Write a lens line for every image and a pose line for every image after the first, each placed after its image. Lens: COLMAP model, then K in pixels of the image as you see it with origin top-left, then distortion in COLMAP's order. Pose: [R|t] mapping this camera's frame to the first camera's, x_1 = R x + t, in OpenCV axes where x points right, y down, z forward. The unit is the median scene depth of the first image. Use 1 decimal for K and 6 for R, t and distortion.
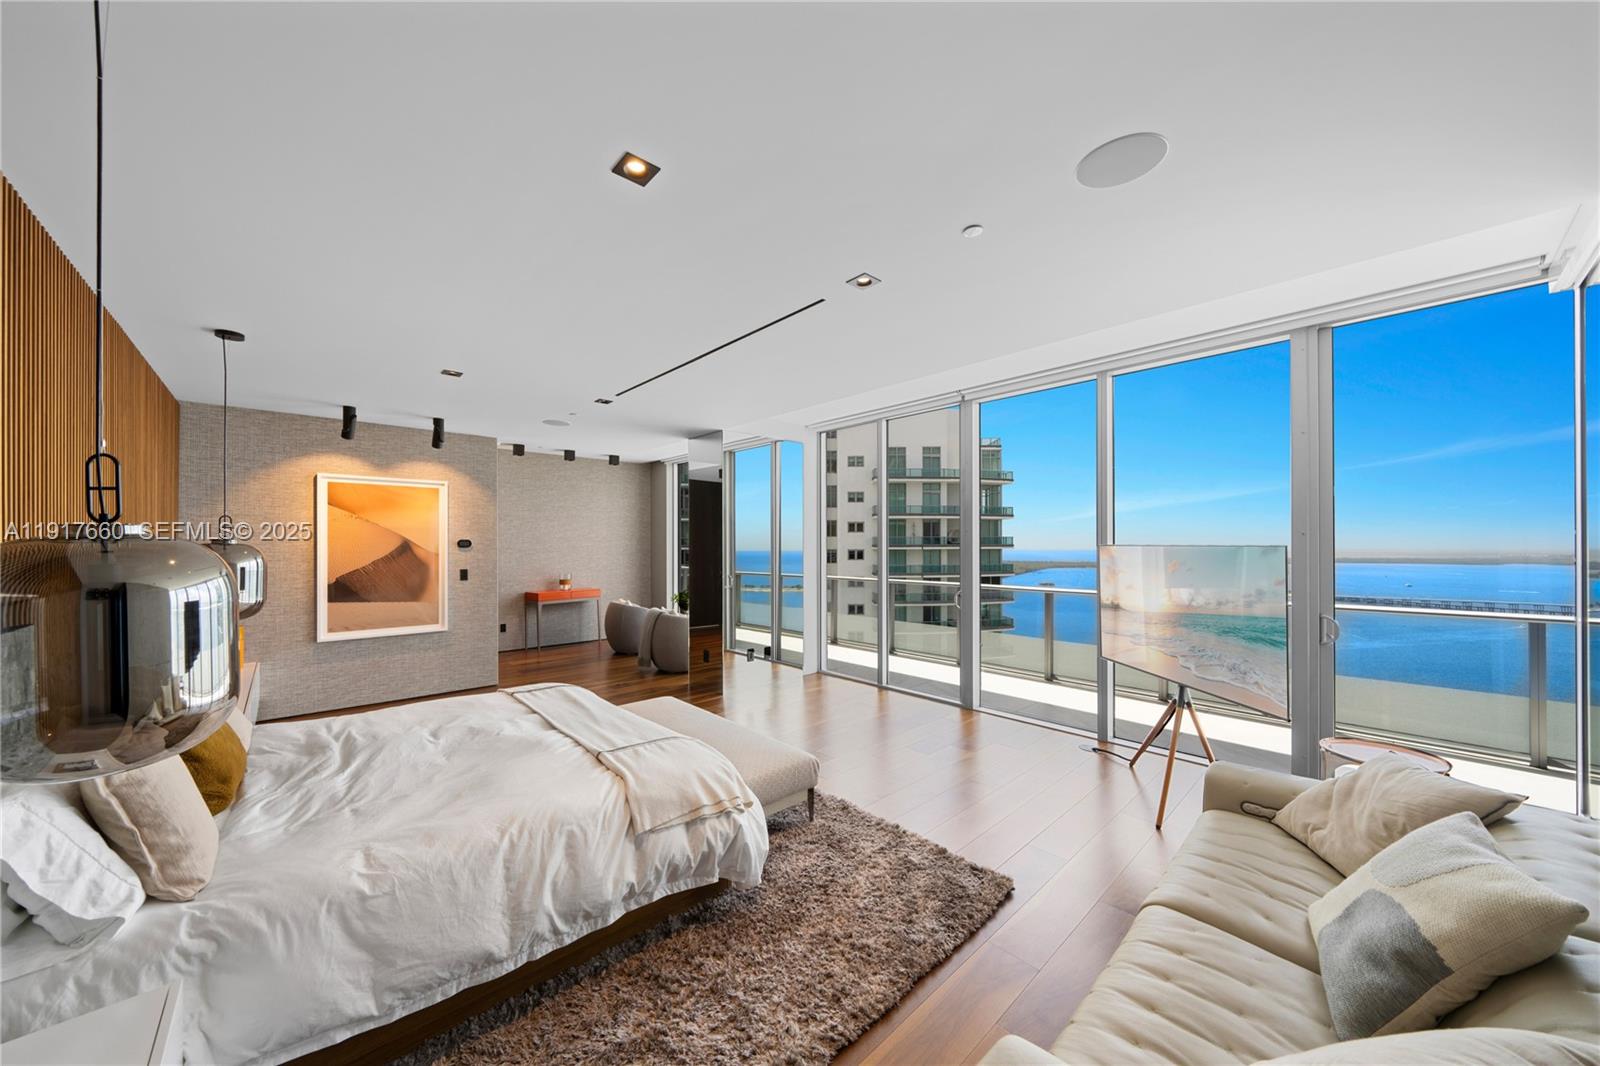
lens RADIAL K [[554.2, 0, 794.2], [0, 554.2, 543.8], [0, 0, 1]] dist [-0.001627, -0.000124]
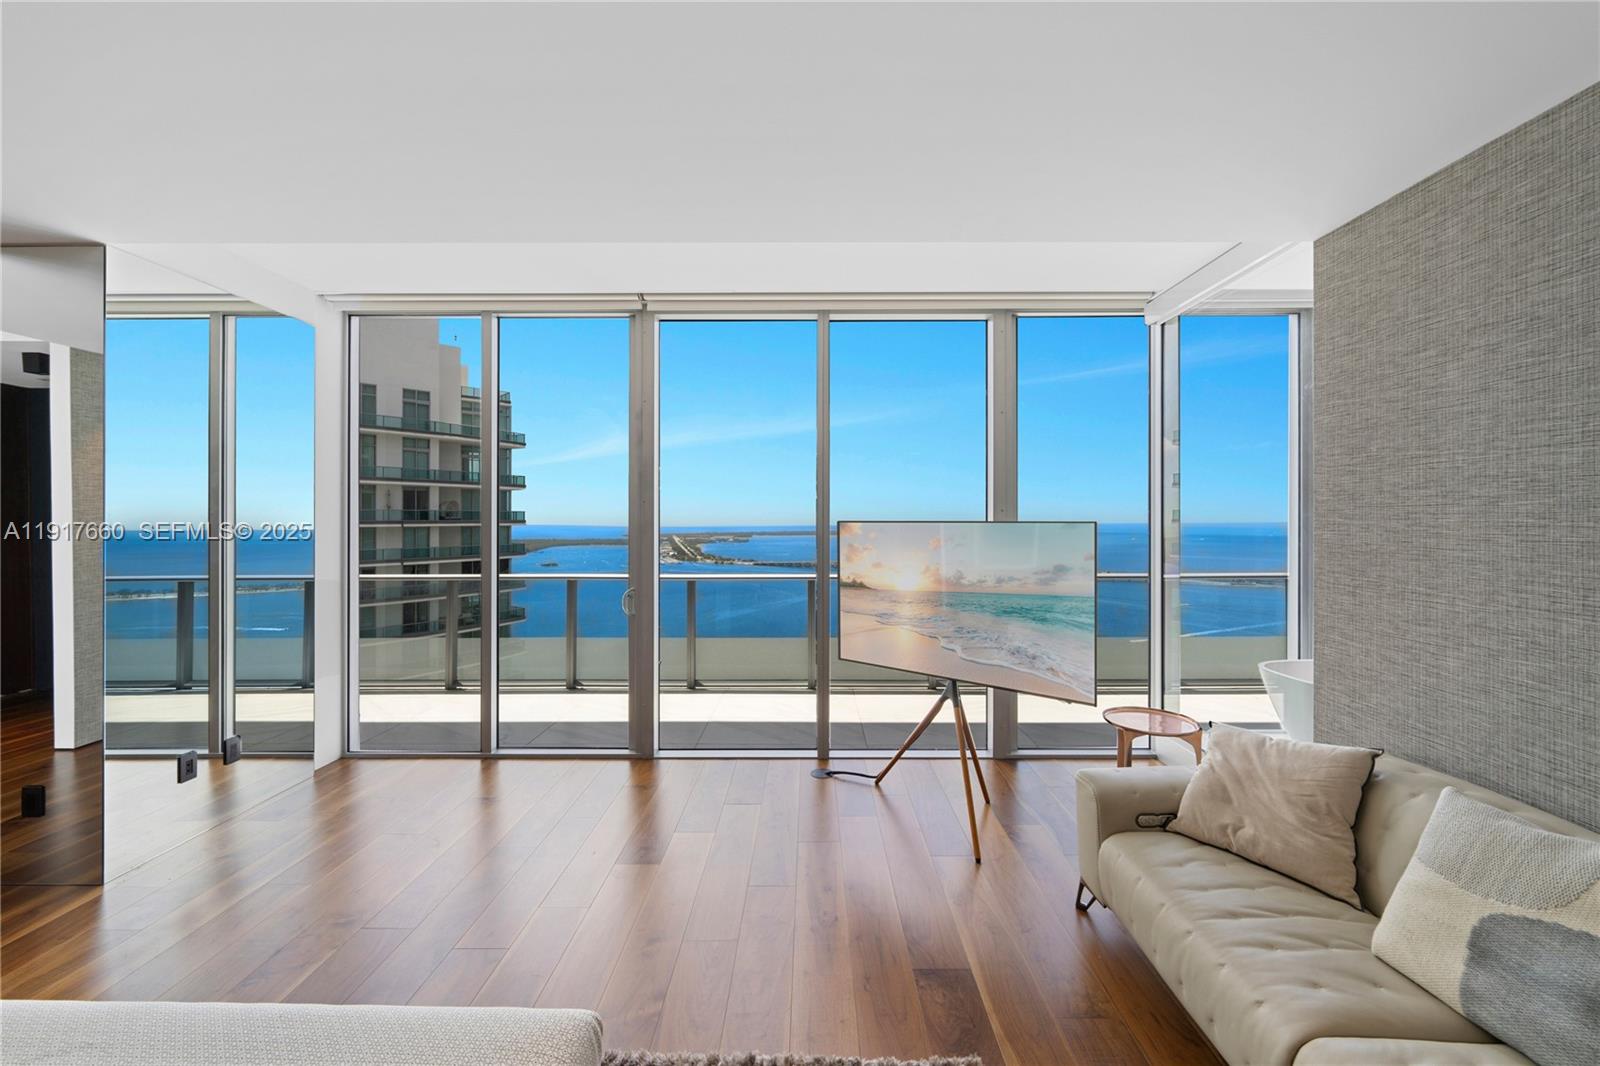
lens RADIAL K [[636.3, 0, 799.1], [0, 636.3, 517.1], [0, 0, 1]] dist [0.001467, -0.000027]
pose [[0.695433, 0.002137, 0.718588, -0.043663], [0.000630, 0.999993, -0.003583, 0.001139], [-0.718591, 0.002944, 0.695427, 0.112694]]
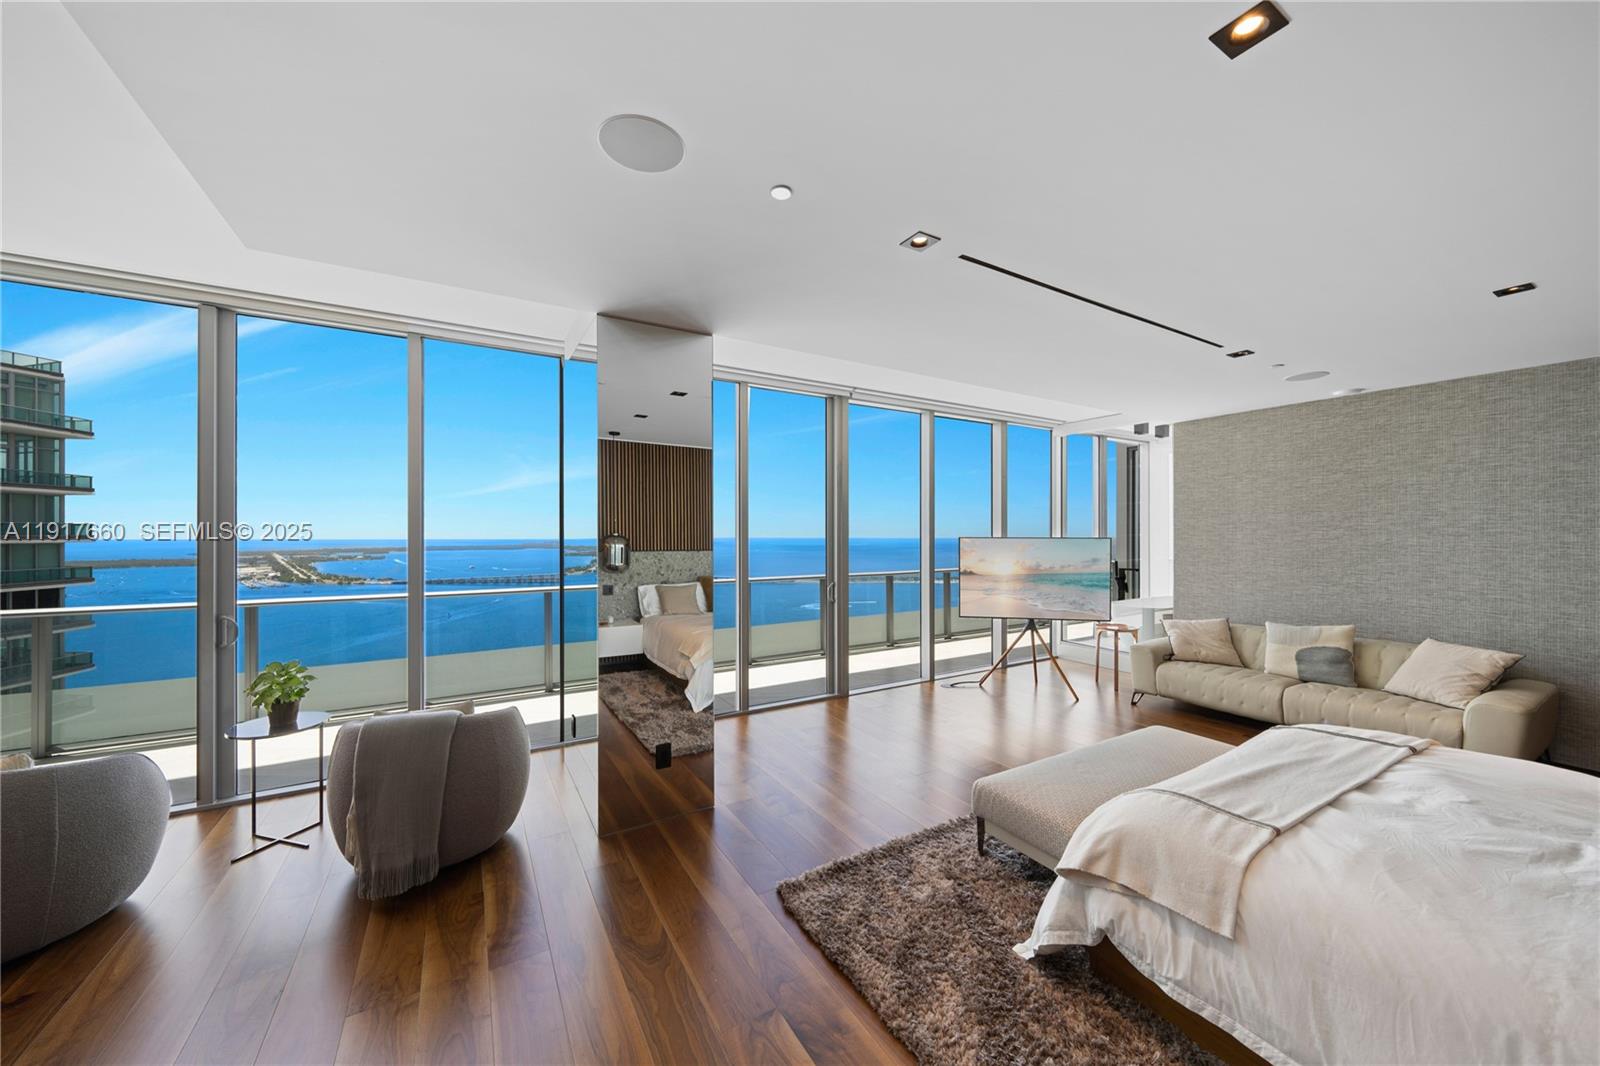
lens RADIAL K [[554.2, 0, 794.2], [0, 554.2, 543.8], [0, 0, 1]] dist [-0.001627, -0.000124]
pose [[0.194539, -0.014984, 0.980780, -0.278073], [-0.001165, 0.999879, 0.015507, 0.000581], [-0.980894, -0.004159, 0.194498, 0.352570]]
